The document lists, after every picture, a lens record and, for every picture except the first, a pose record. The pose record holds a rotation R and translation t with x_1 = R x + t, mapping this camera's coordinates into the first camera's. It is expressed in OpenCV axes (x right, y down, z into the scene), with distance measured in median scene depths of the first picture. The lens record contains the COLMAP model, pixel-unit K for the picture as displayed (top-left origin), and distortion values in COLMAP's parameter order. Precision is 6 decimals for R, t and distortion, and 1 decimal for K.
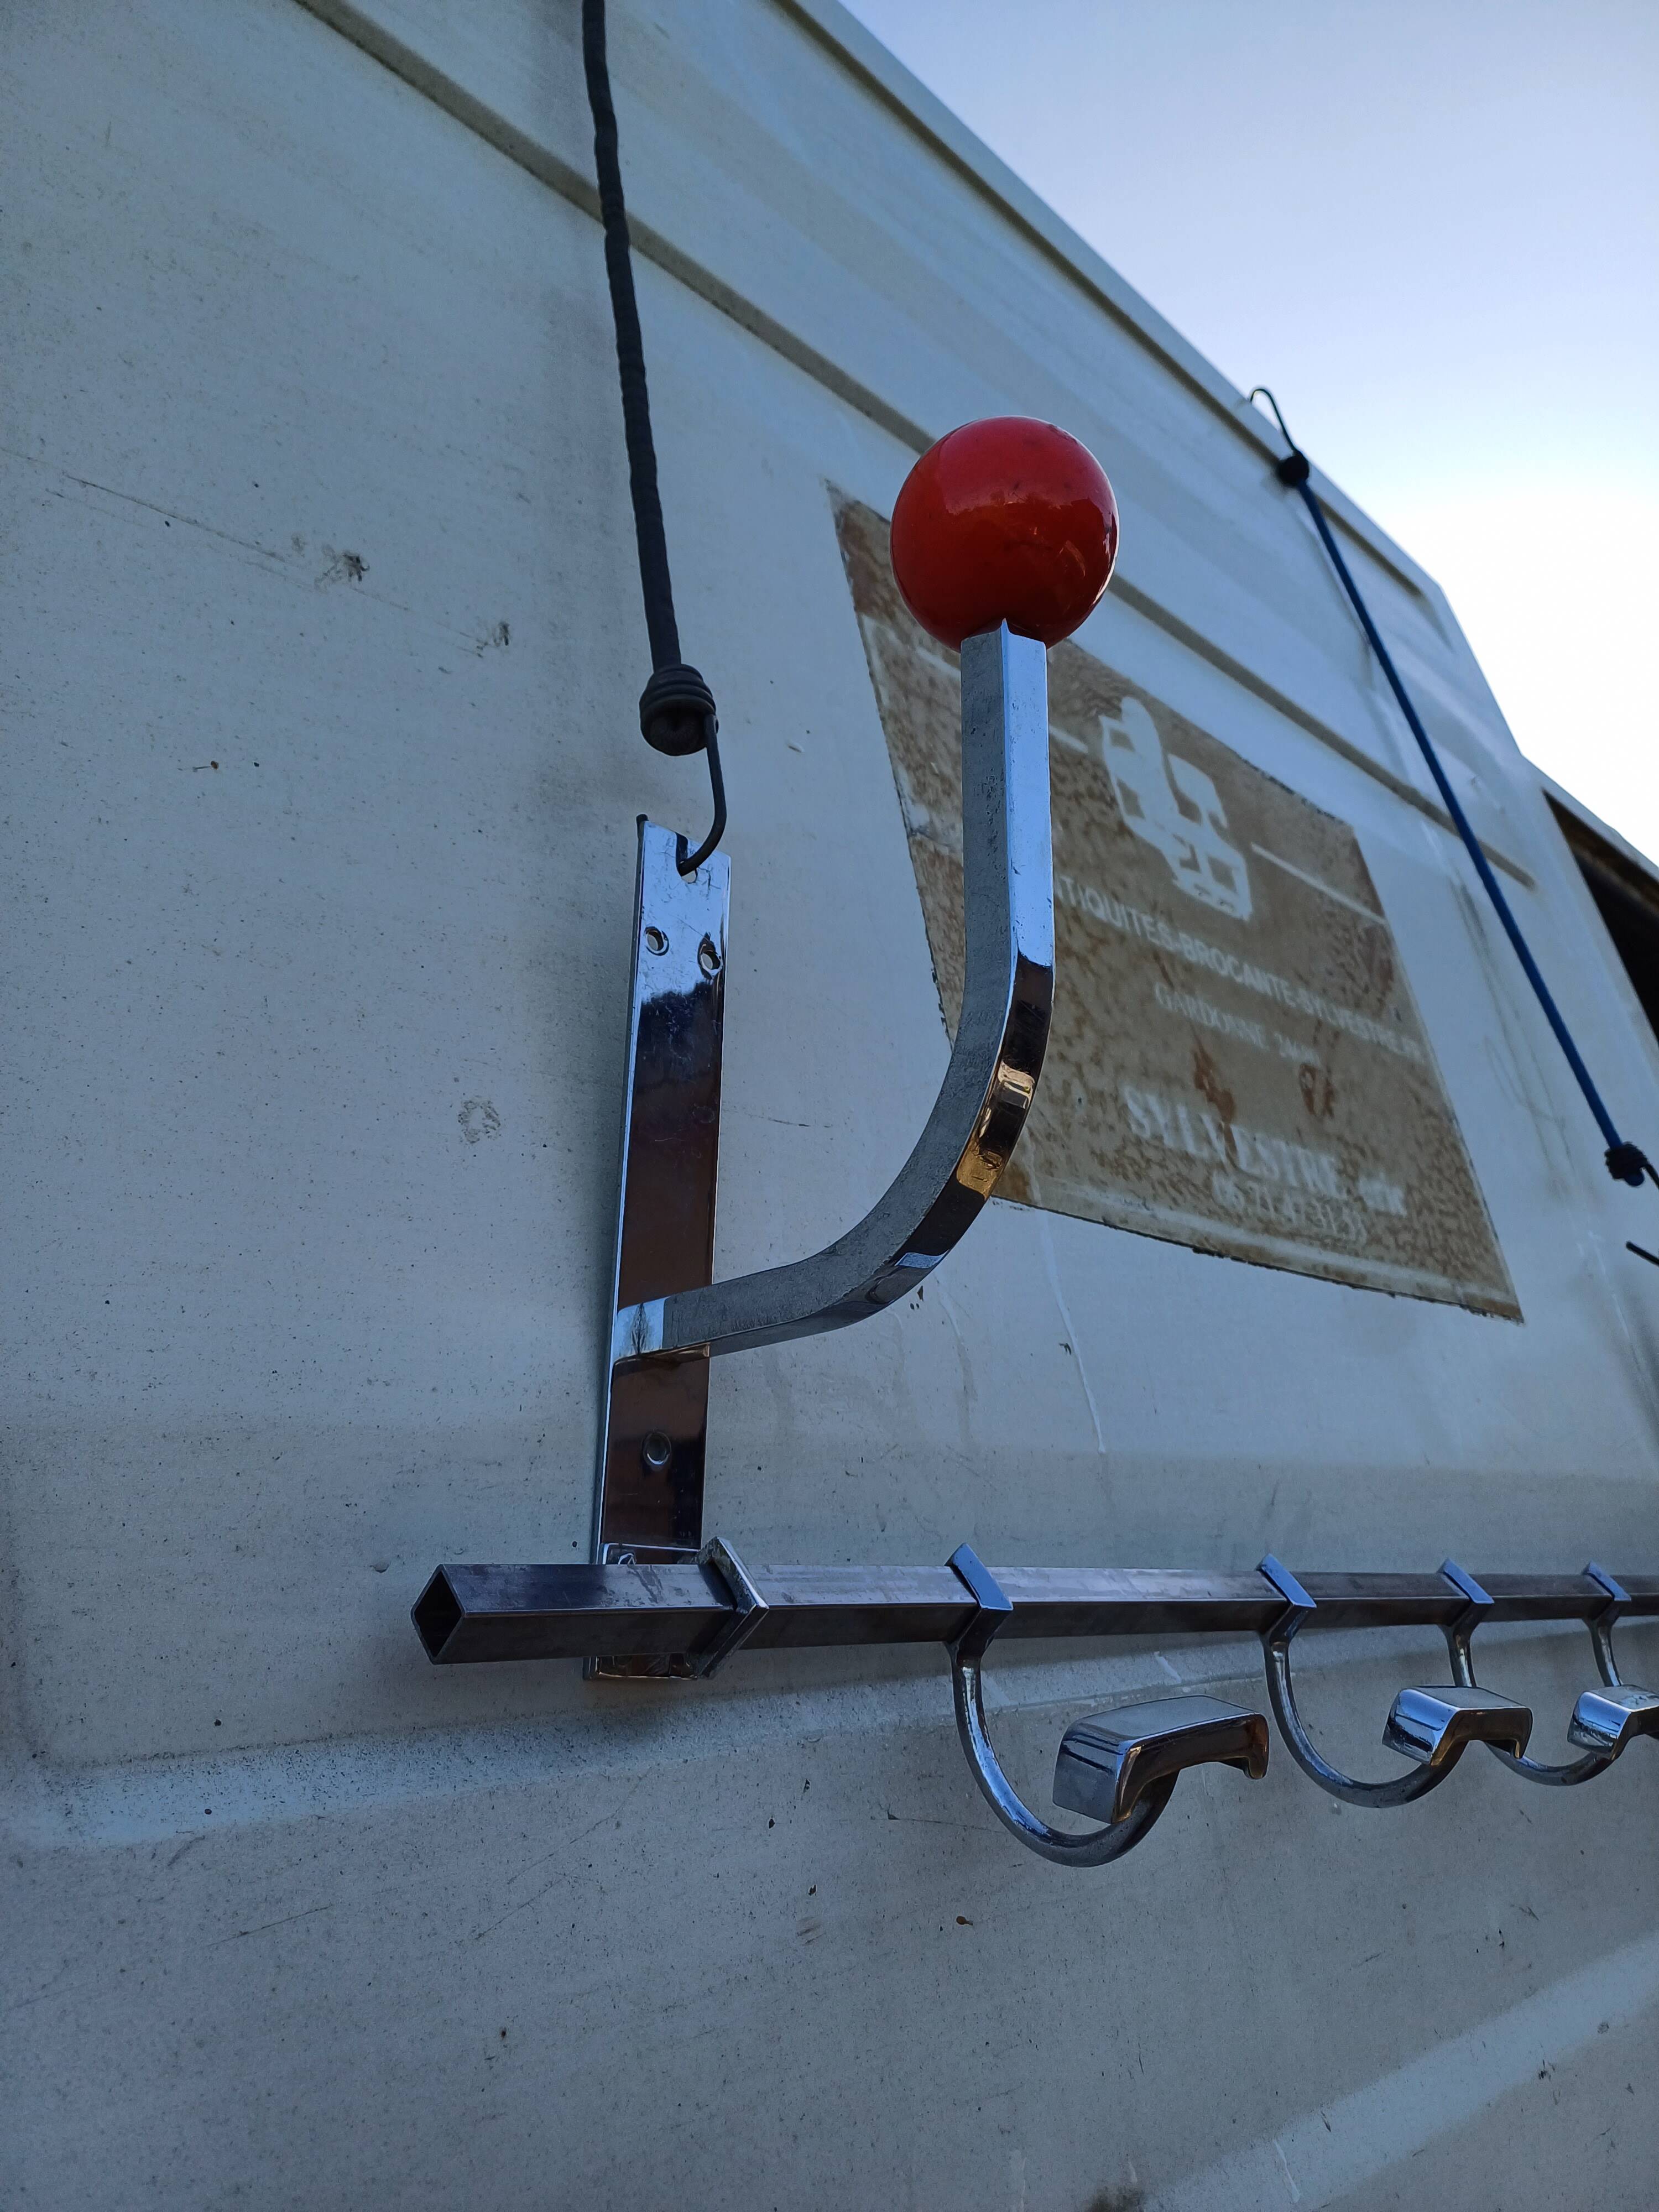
lens RADIAL K [[1717.7, 0, 794.3], [0, 1717.7, 1180.8], [0, 0, 1]] dist [0.069943, -0.078016]
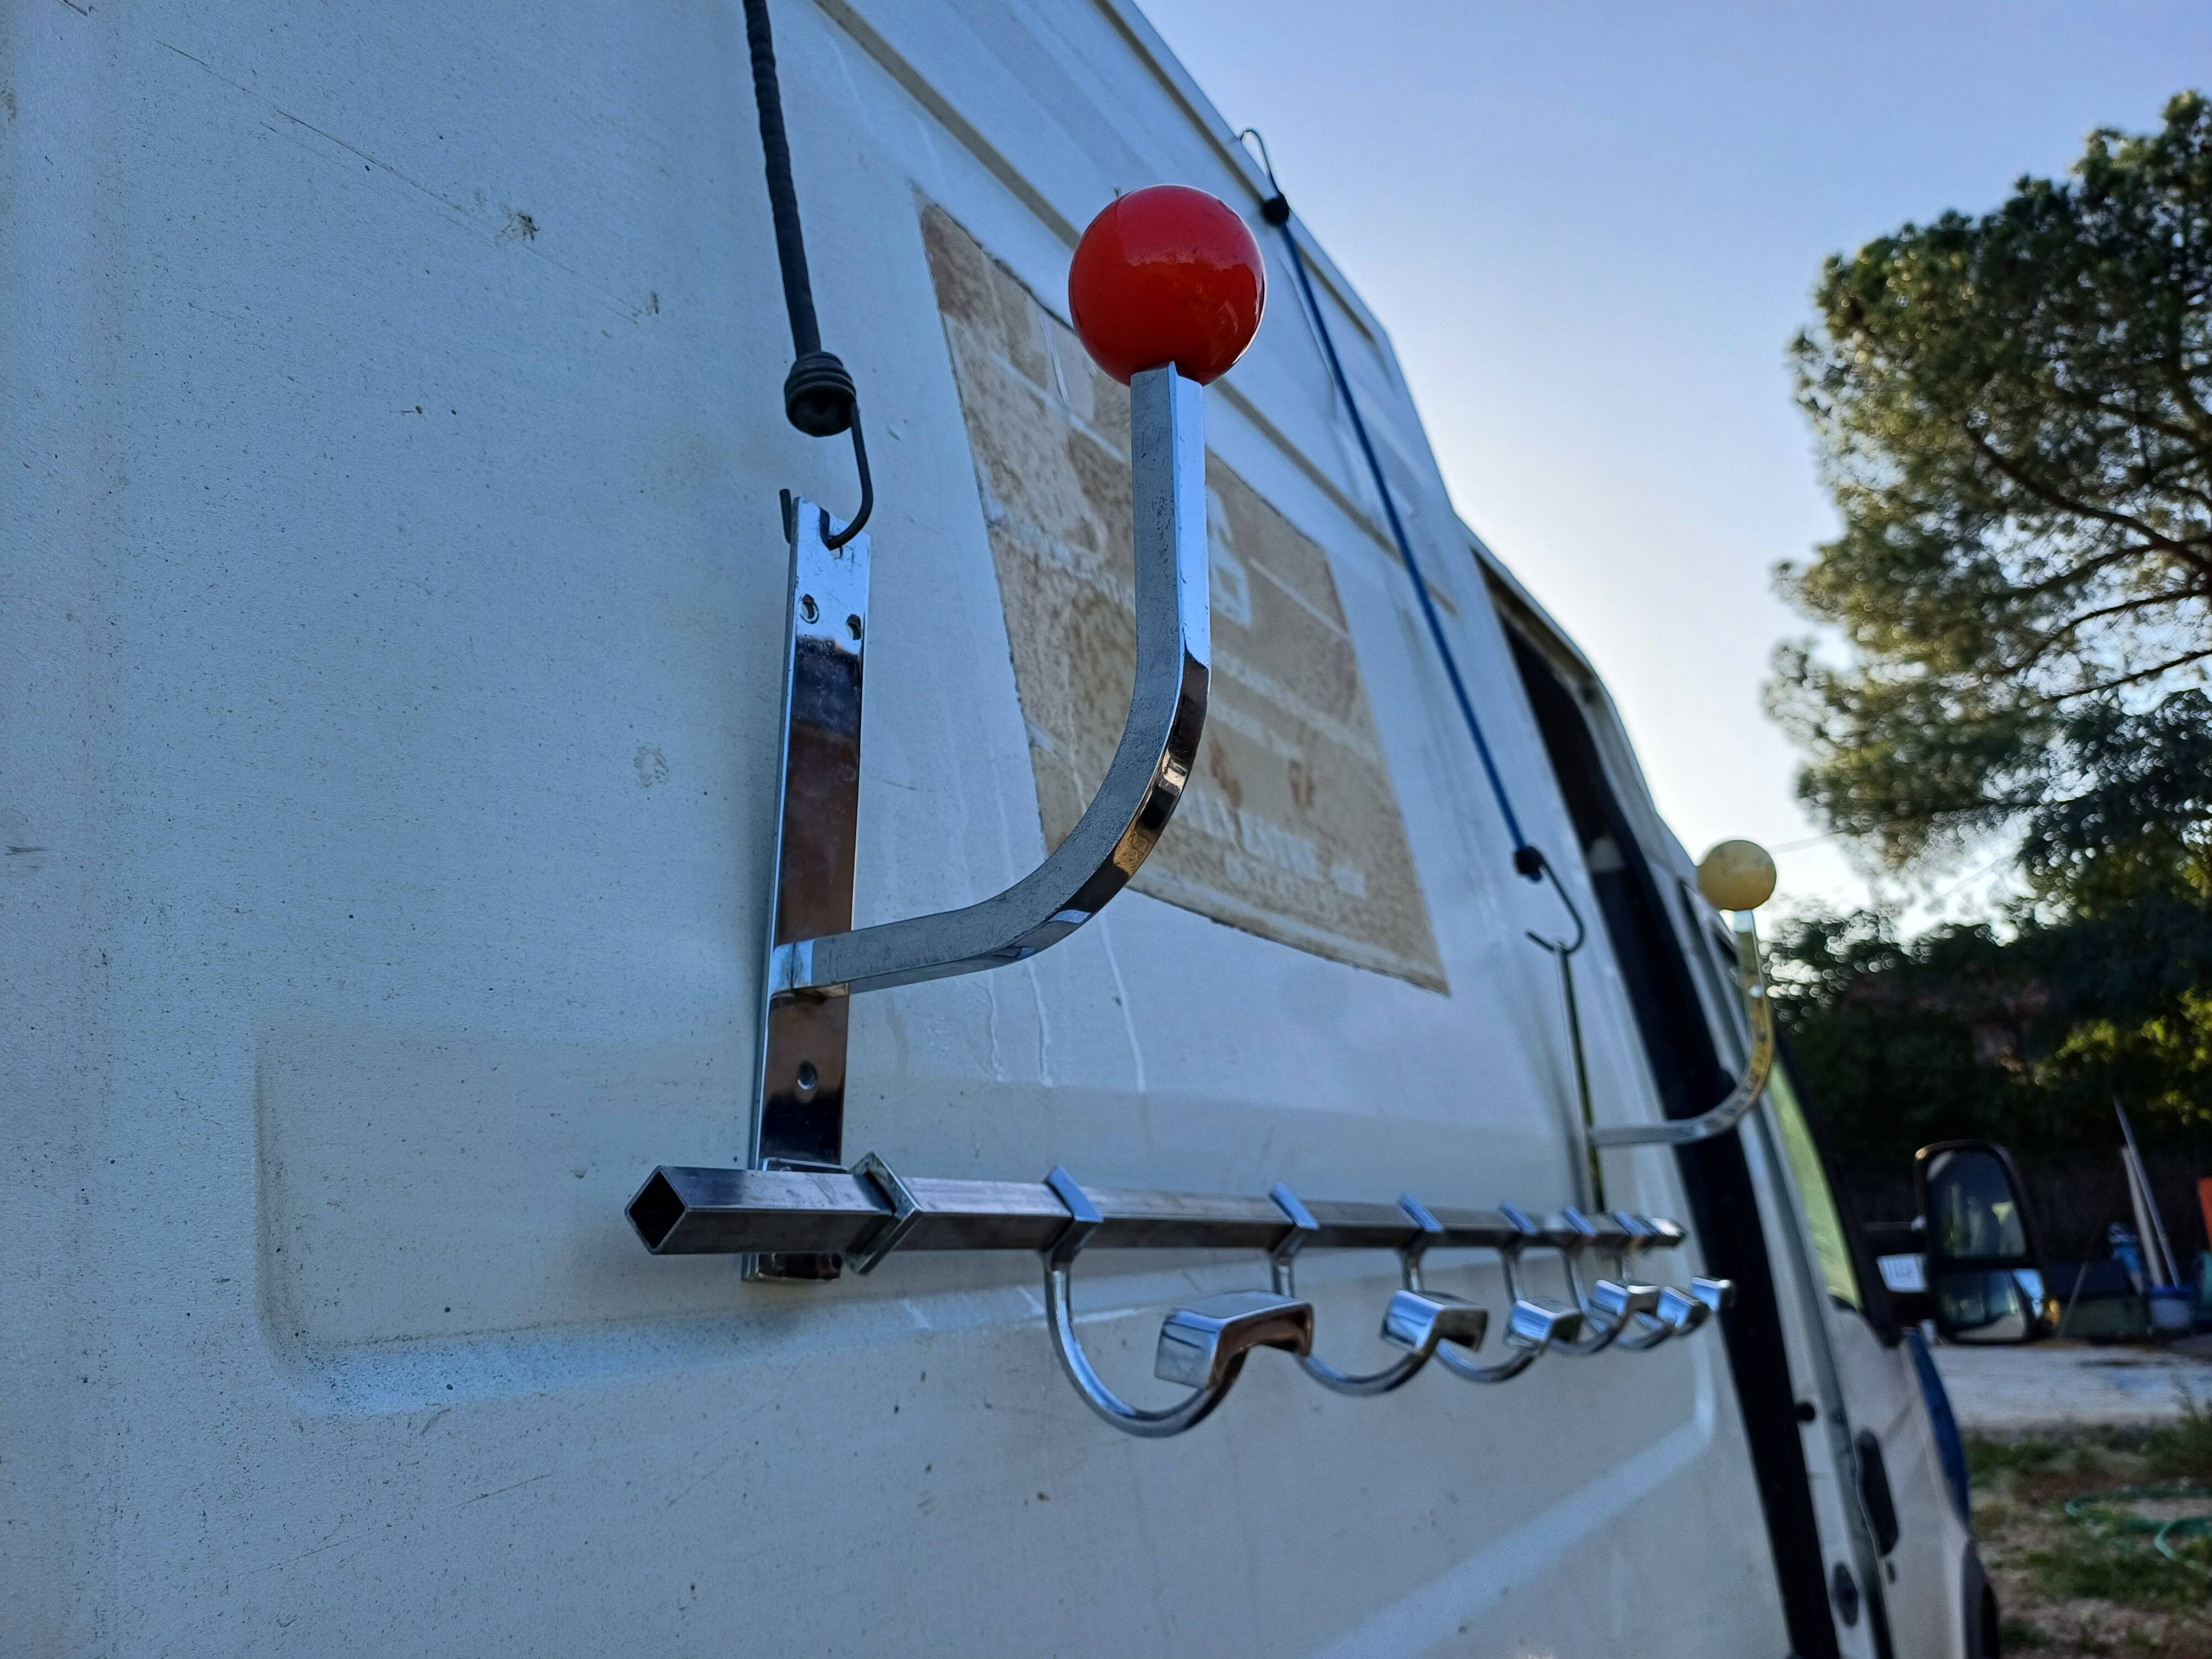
lens RADIAL K [[1717.7, 0, 1115.1], [0, 1717.7, 885.5], [0, 0, 1]] dist [0.069943, -0.078016]
pose [[0.970231, 0.041655, 0.238572, -0.144460], [-0.045465, 0.998911, 0.010490, 0.013669], [-0.237875, -0.021024, 0.971068, -0.102789]]
